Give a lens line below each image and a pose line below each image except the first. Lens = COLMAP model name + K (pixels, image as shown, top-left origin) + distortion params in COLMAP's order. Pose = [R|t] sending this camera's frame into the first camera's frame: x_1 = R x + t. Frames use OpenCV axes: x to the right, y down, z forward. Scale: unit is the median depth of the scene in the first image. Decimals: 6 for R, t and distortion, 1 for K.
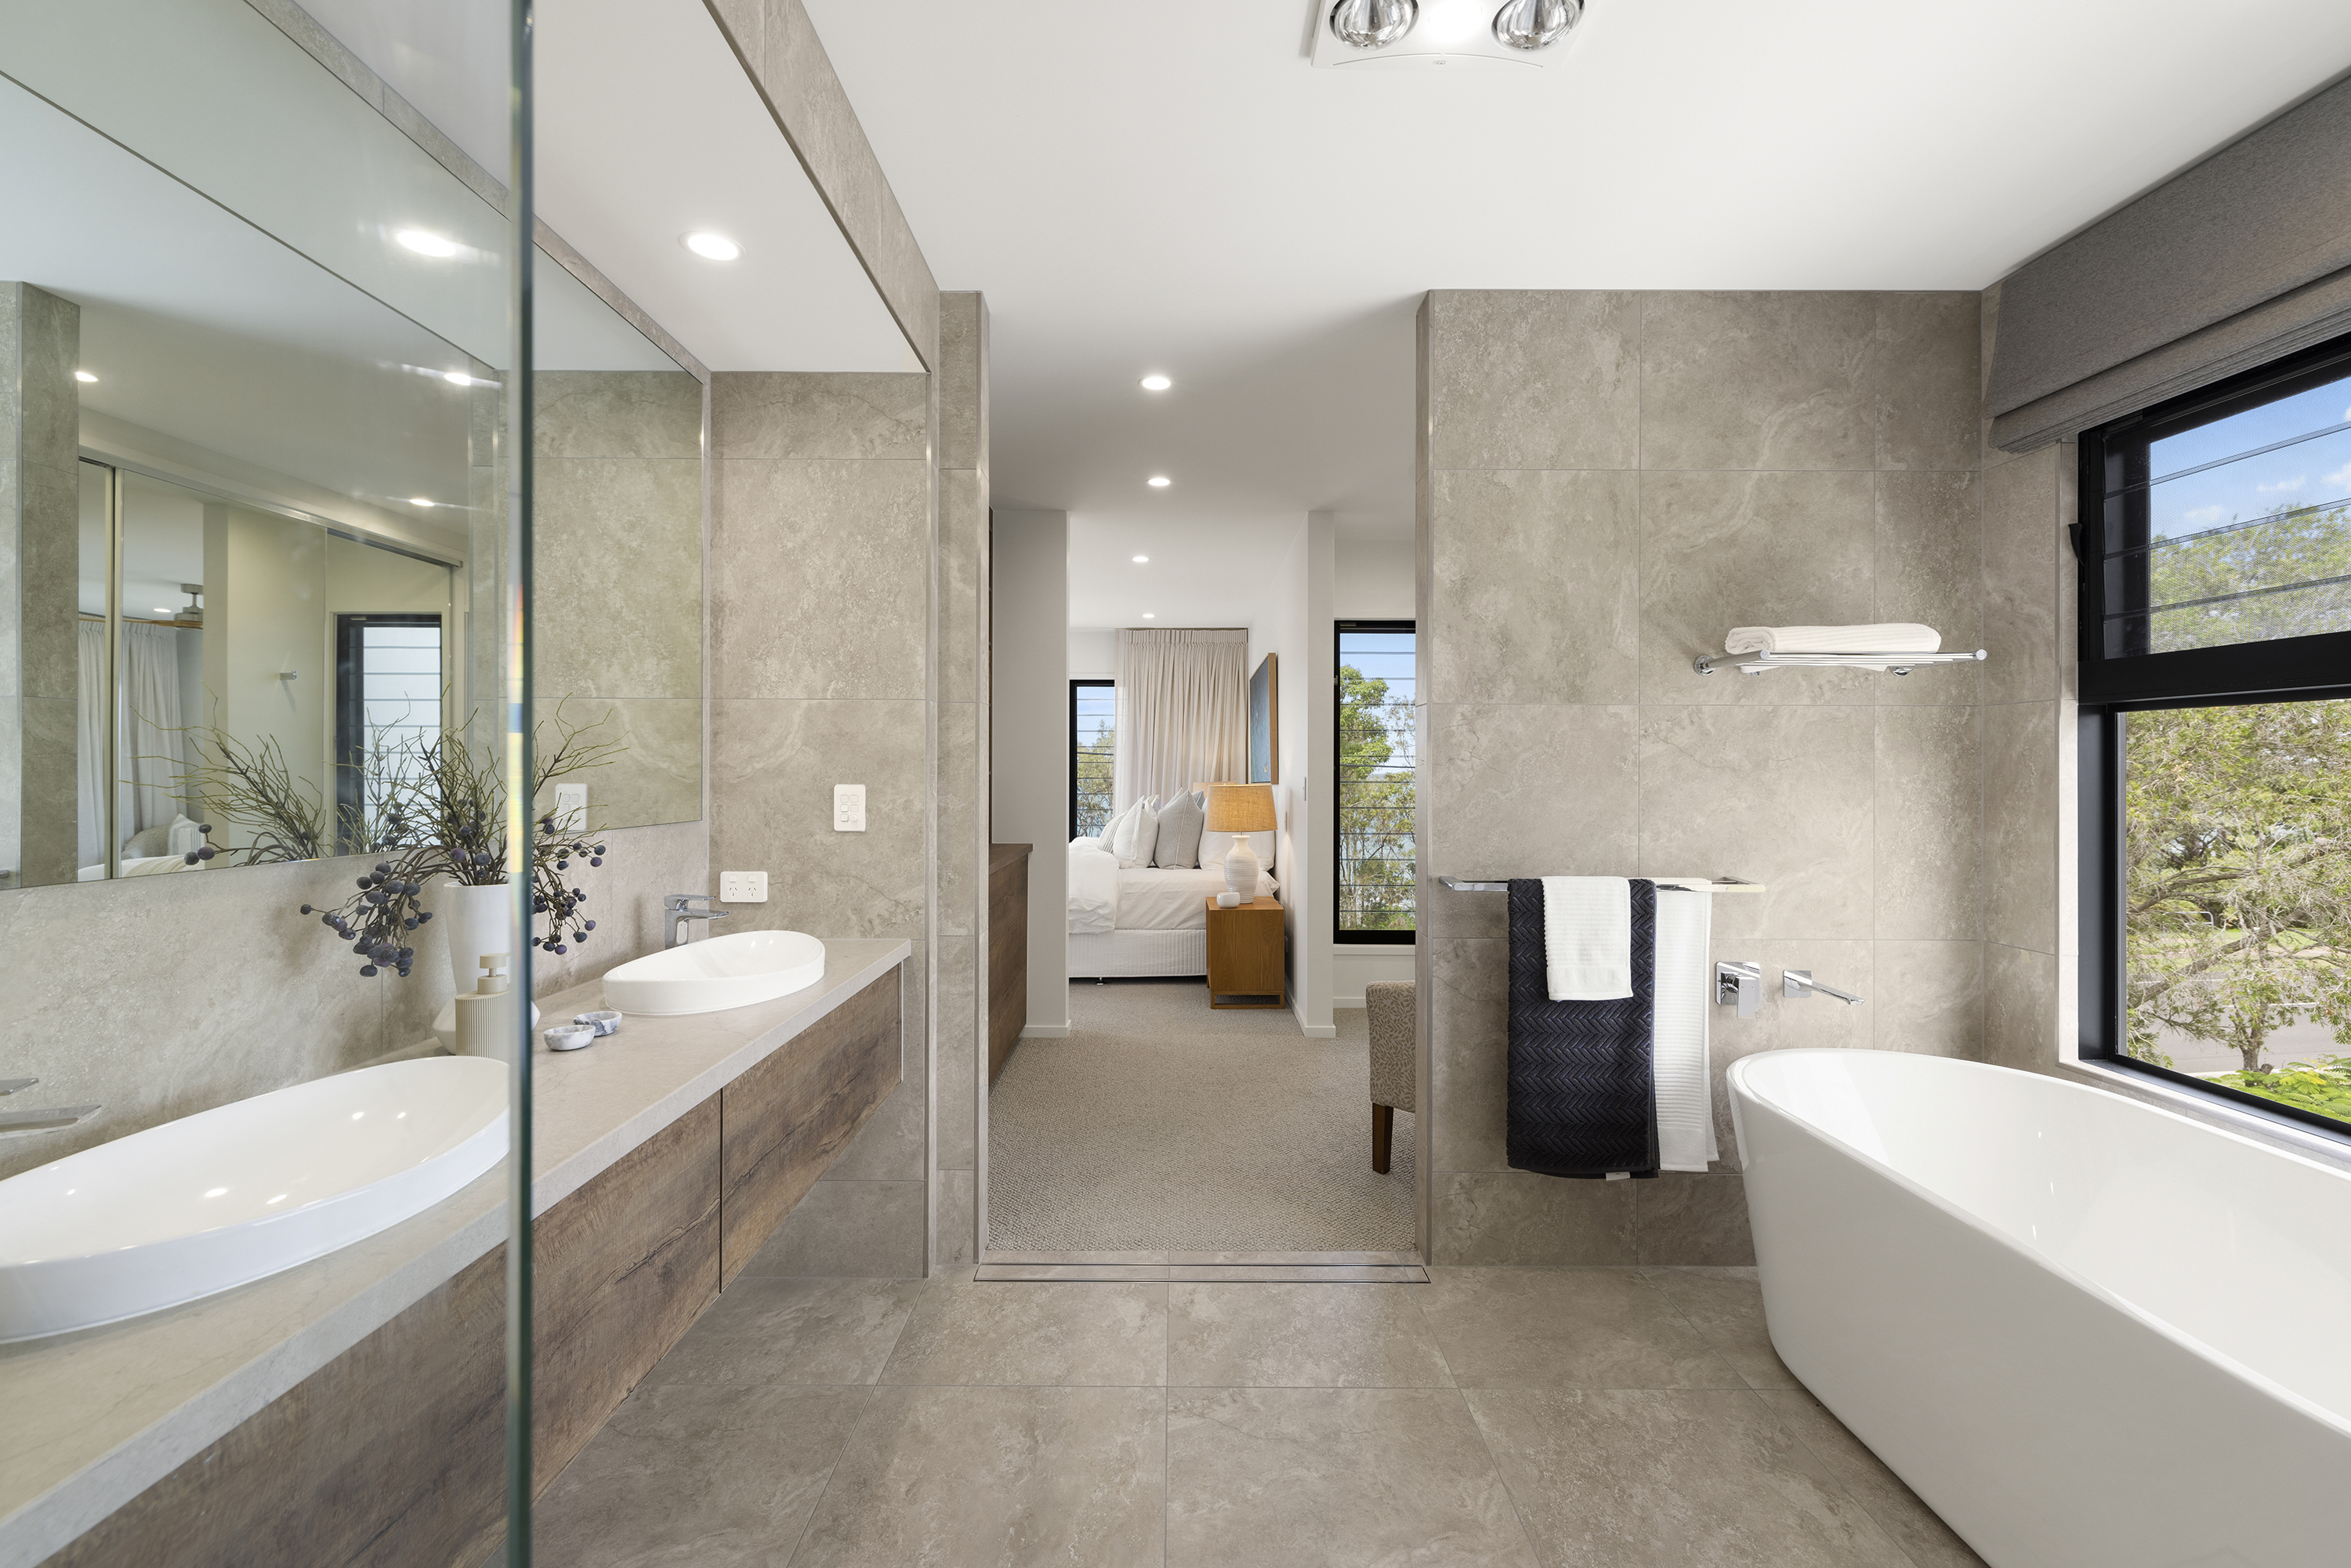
lens RADIAL K [[977.4, 0, 1134.9], [0, 977.4, 777.8], [0, 0, 1]] dist [-0.006728, 0.000665]
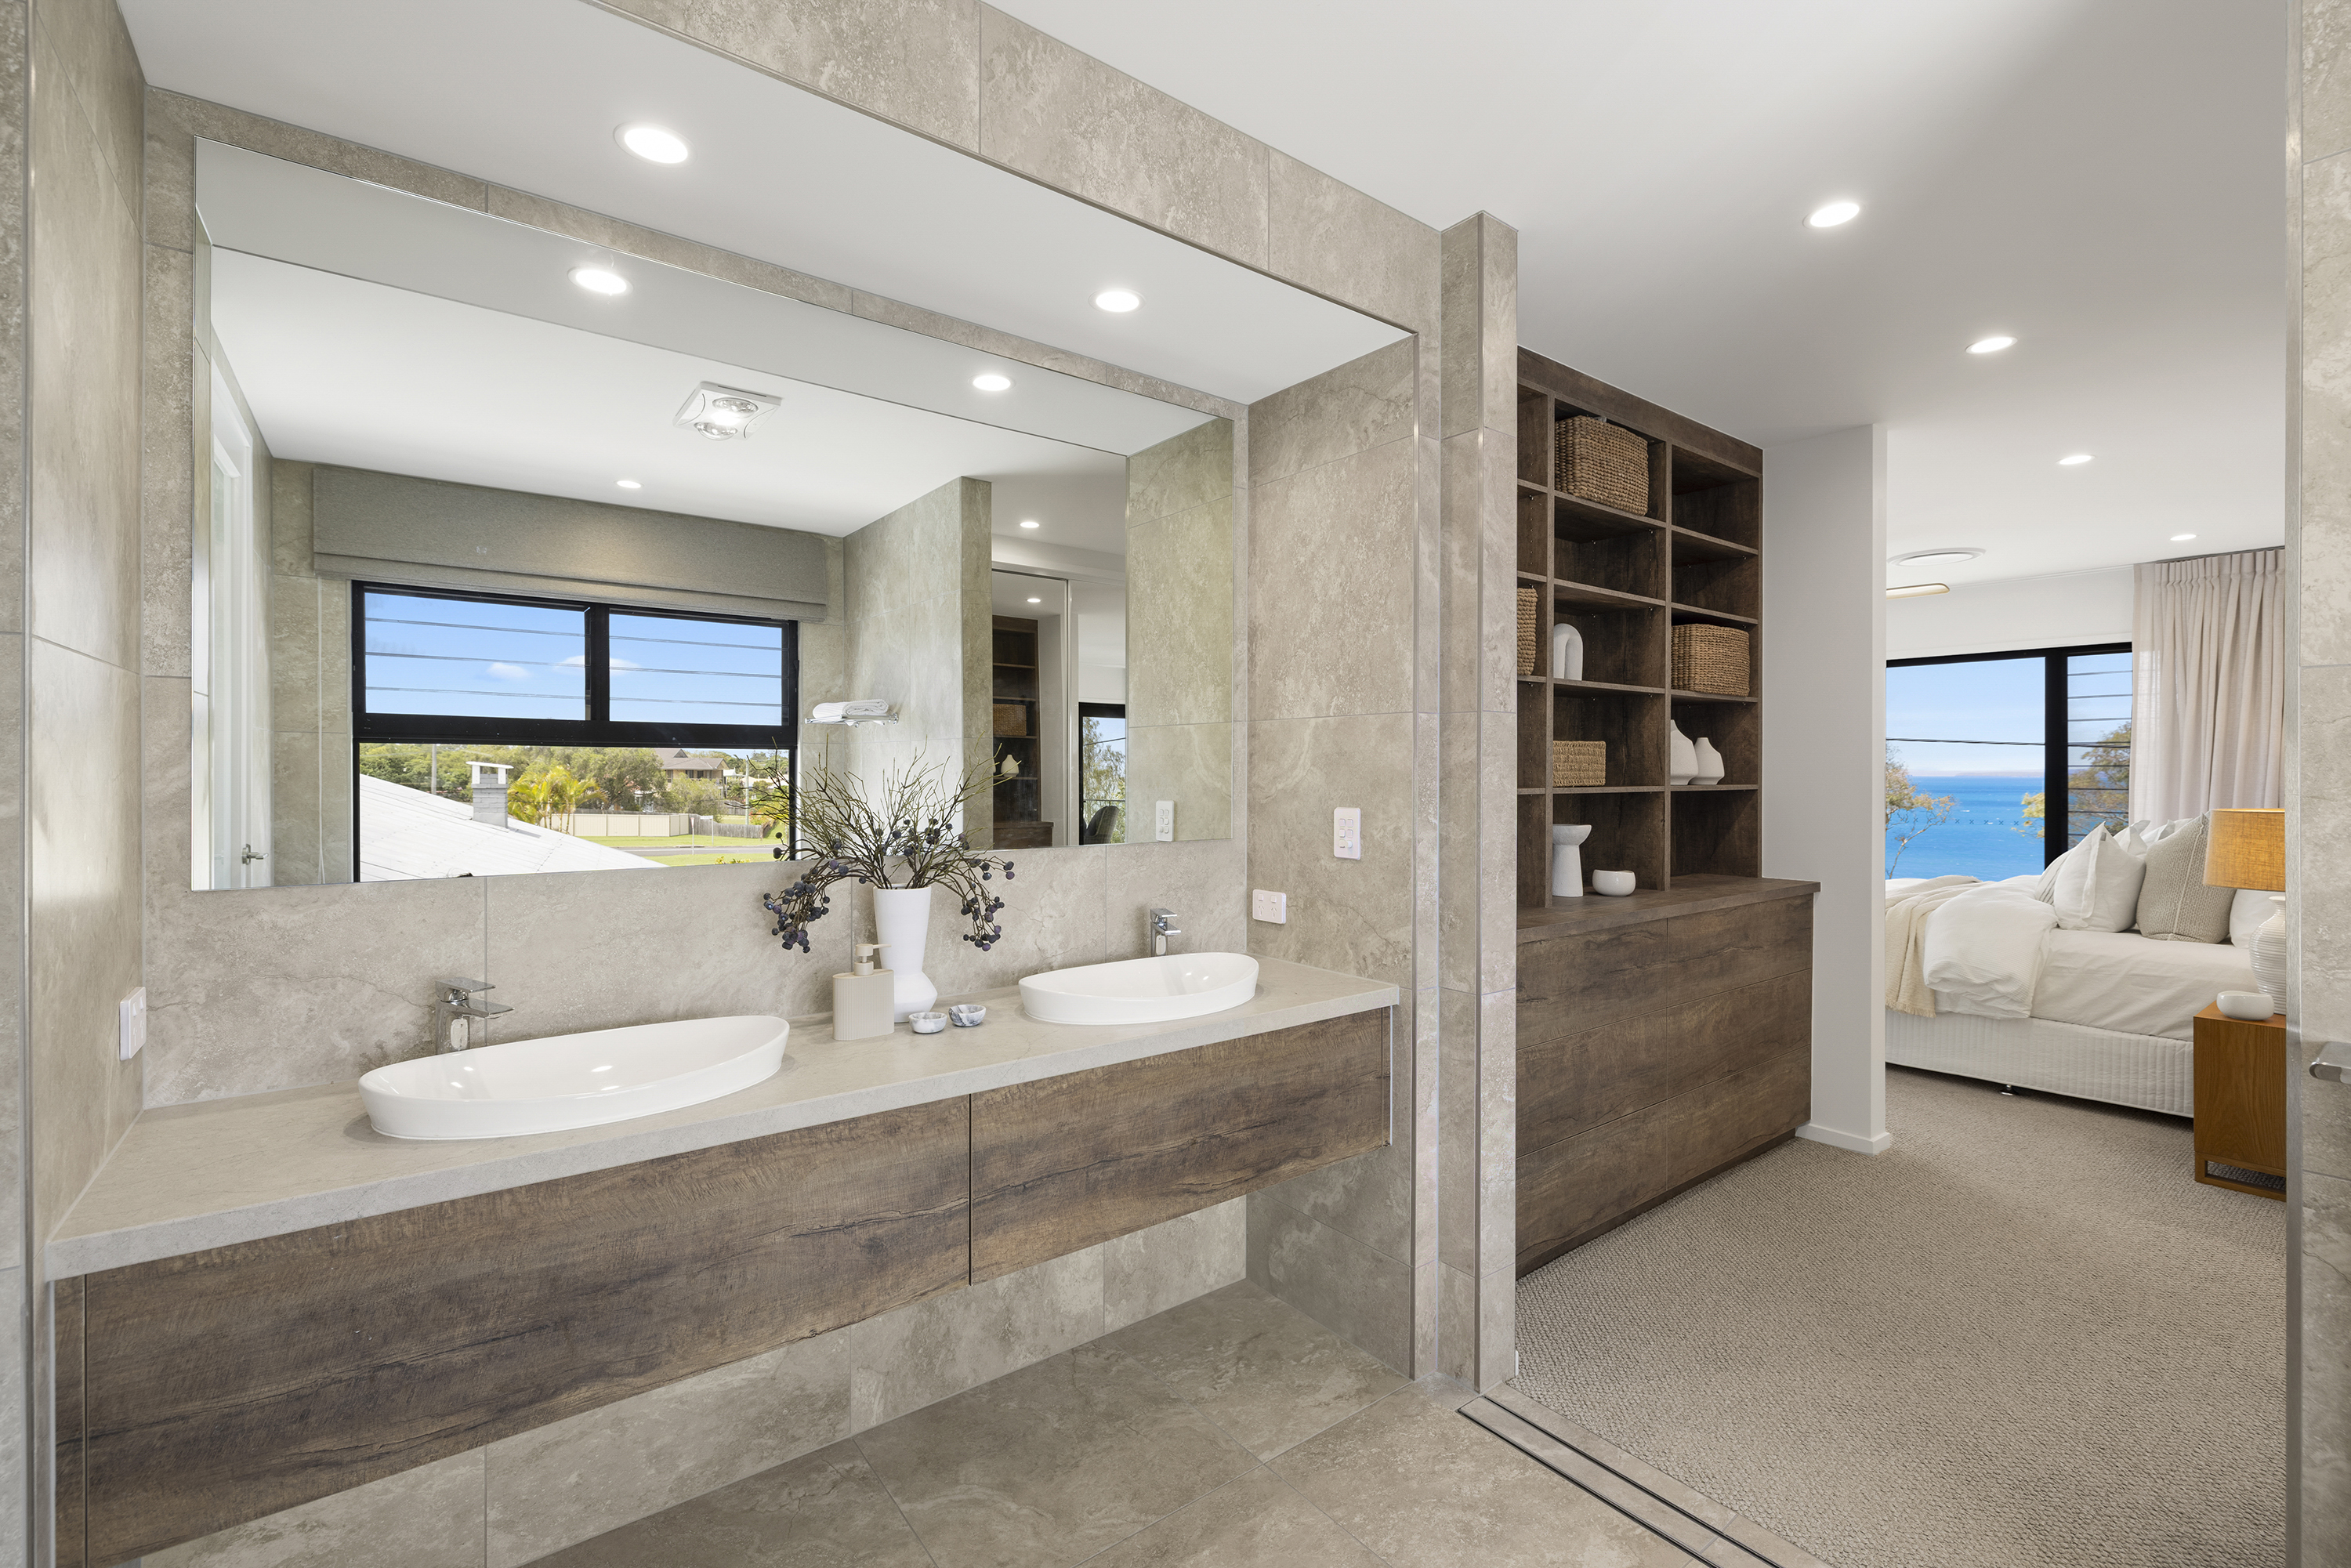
lens RADIAL K [[977.4, 0, 1176.0], [0, 977.4, 777.1], [0, 0, 1]] dist [-0.006728, 0.000665]
pose [[0.624905, 0.002009, -0.780698, 0.328930], [-0.003512, 0.999994, -0.000237, -0.021391], [0.780693, 0.002890, 0.624909, 0.293743]]
